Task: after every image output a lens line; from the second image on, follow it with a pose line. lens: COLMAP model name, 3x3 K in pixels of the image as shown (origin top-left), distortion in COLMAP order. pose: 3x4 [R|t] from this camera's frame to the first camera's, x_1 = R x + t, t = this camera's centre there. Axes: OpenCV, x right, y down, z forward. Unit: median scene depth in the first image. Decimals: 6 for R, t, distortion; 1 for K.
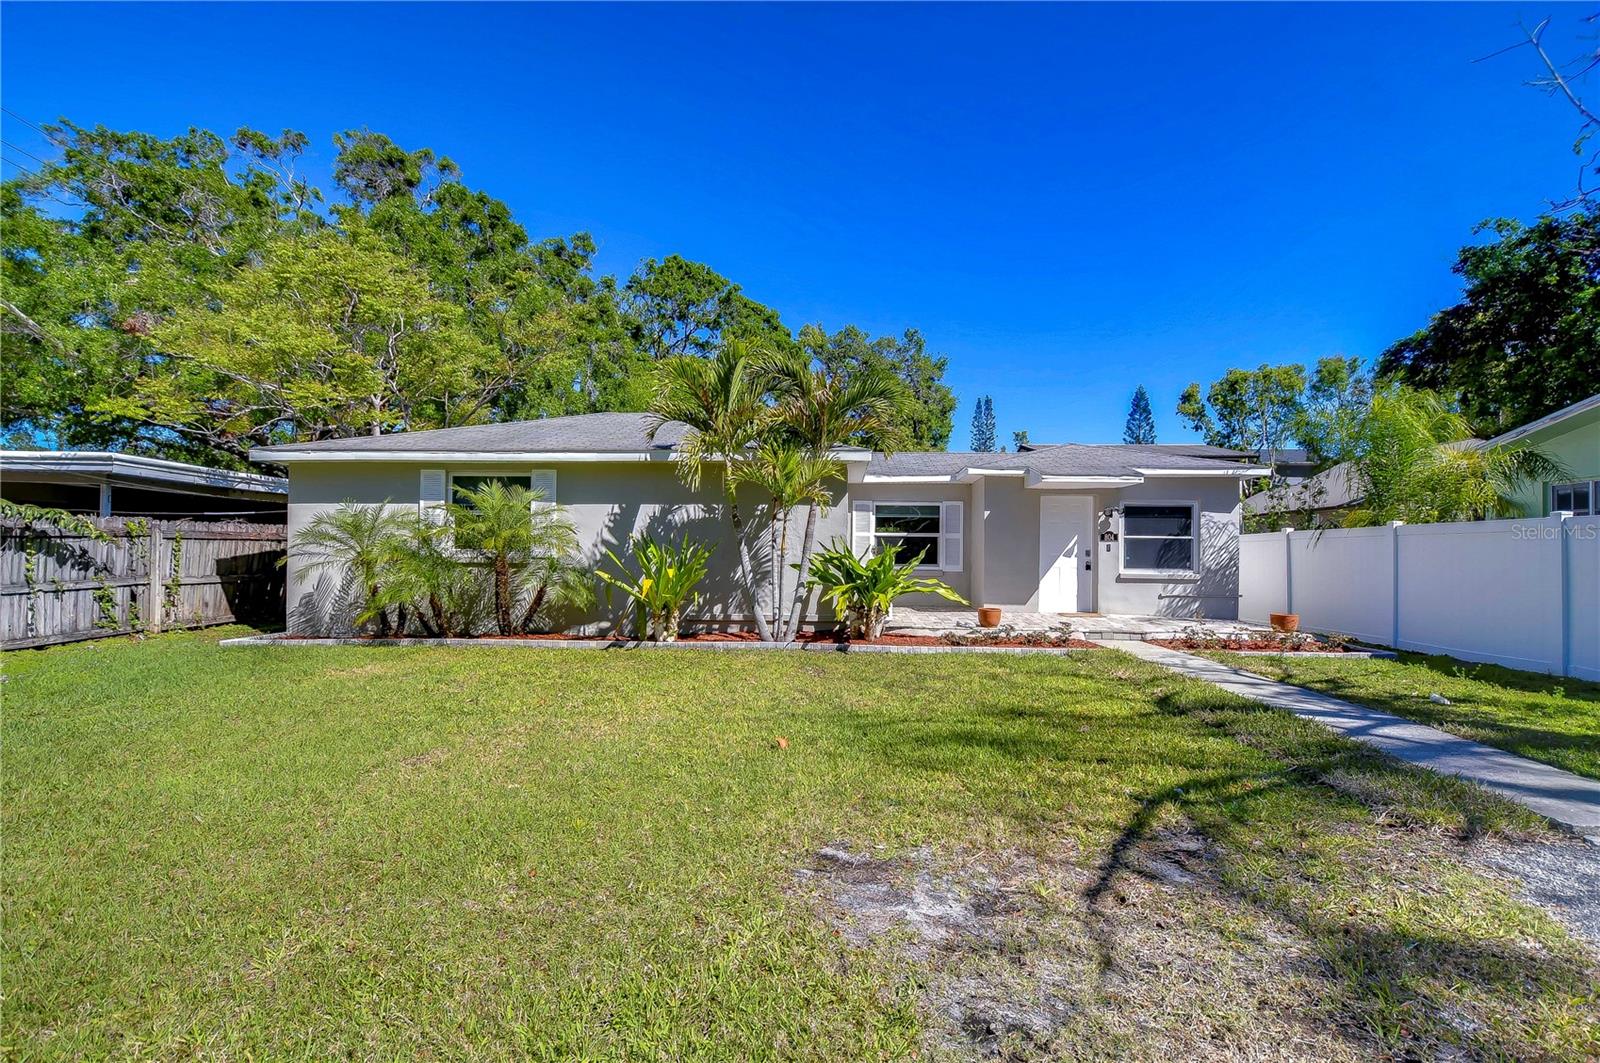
lens RADIAL K [[714.0, 0, 800.0], [0, 714.0, 531.5], [0, 0, 1]] dist [-0.001392, -0.001166]
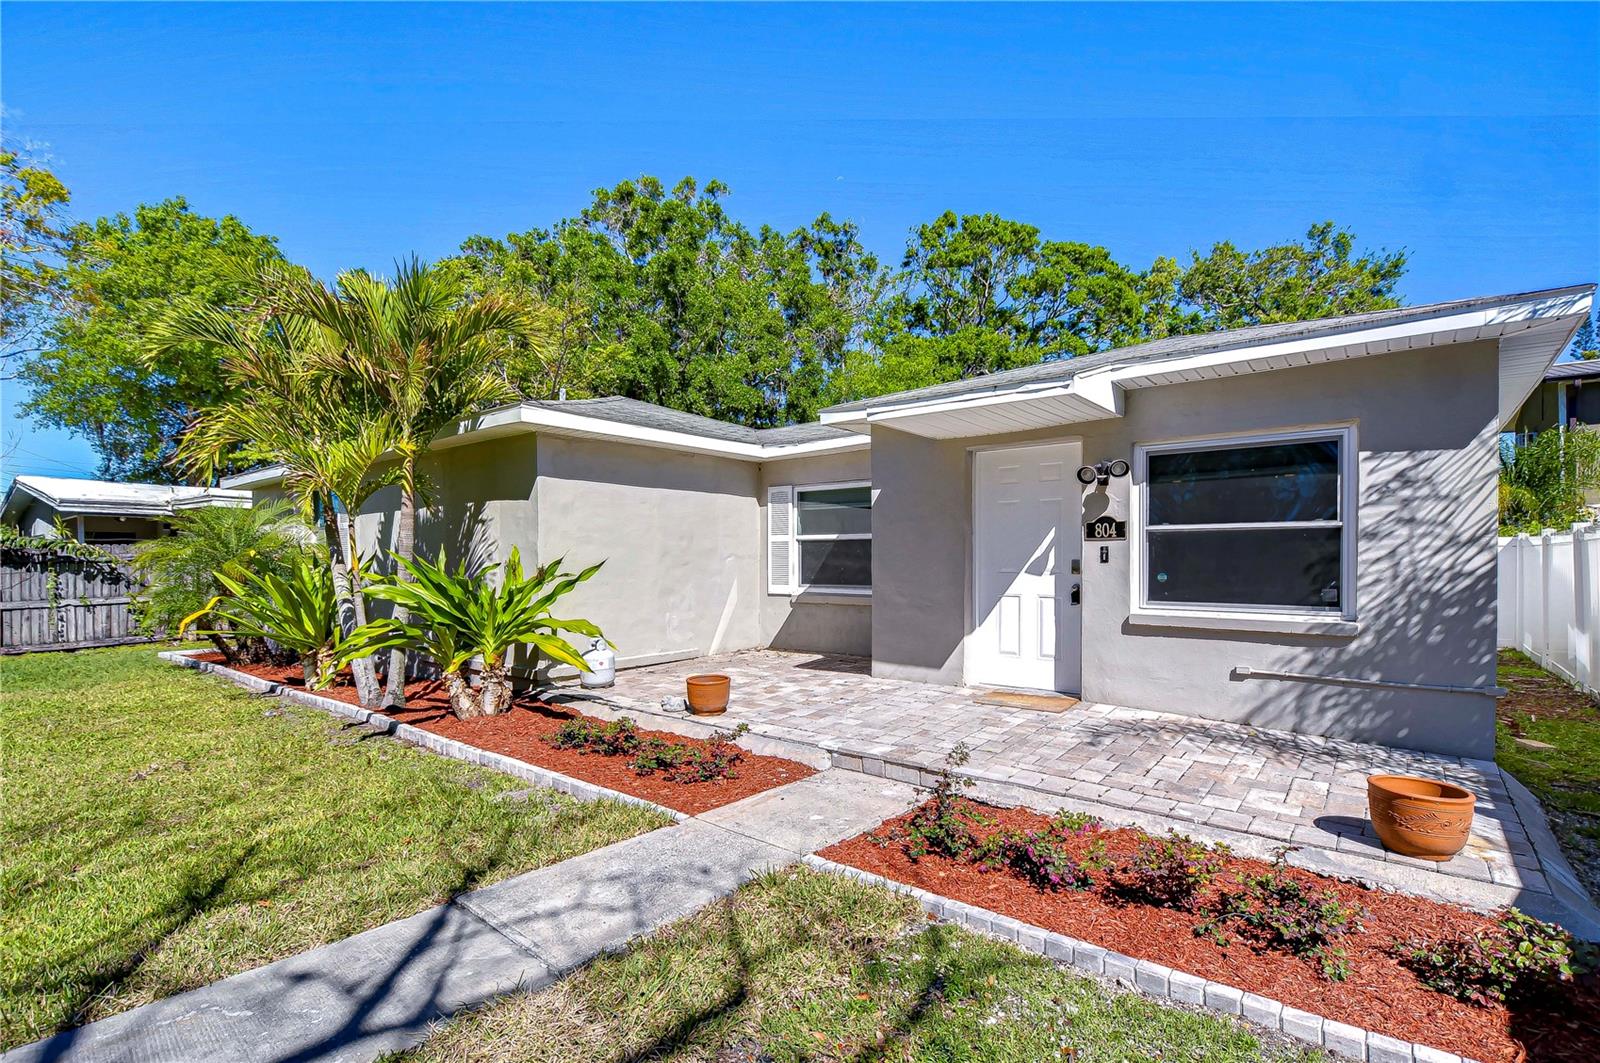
lens RADIAL K [[729.6, 0, 806.7], [0, 729.6, 556.5], [0, 0, 1]] dist [-0.002369, -0.000549]
pose [[0.813485, -0.014712, -0.581399, 0.570130], [0.030197, 0.999400, 0.016963, 0.011395], [0.580801, -0.031355, 0.813442, 0.551515]]
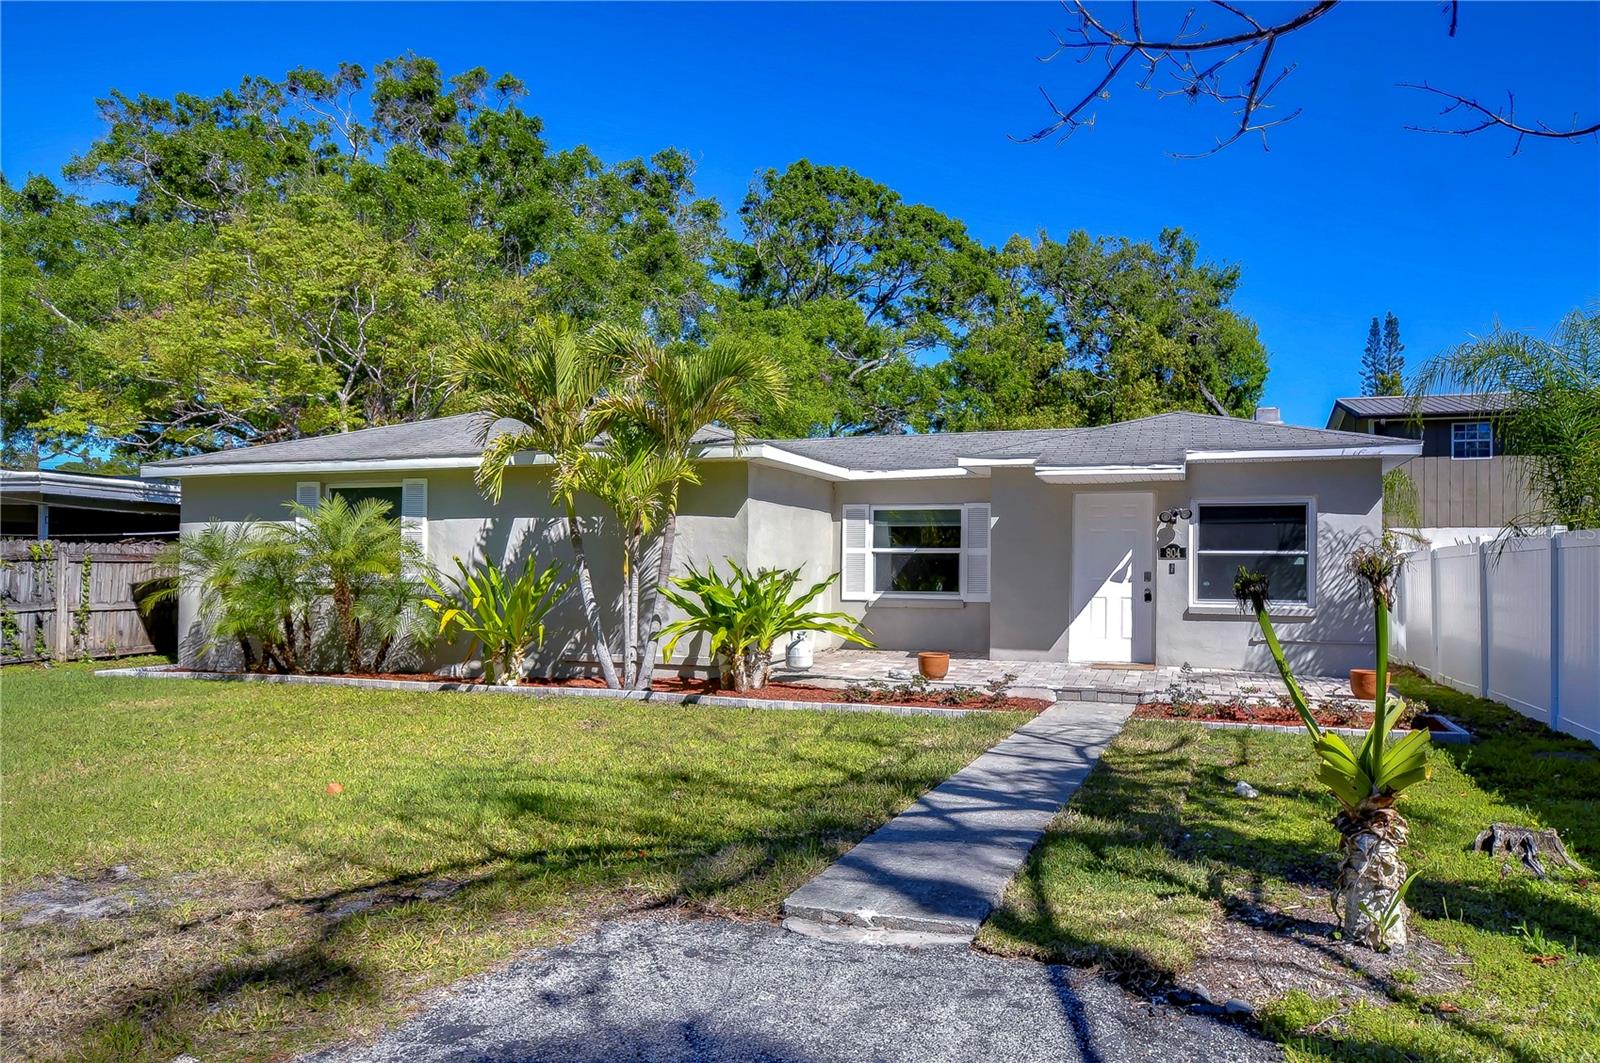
lens RADIAL K [[1058.4, 0, 815.0], [0, 1058.4, 528.2], [0, 0, 1]] dist [-0.003144, 0.000730]
pose [[0.959847, -0.013198, -0.280214, 0.407203], [0.010283, 0.999877, -0.011871, -0.007434], [0.280337, 0.008512, 0.959864, -0.060722]]
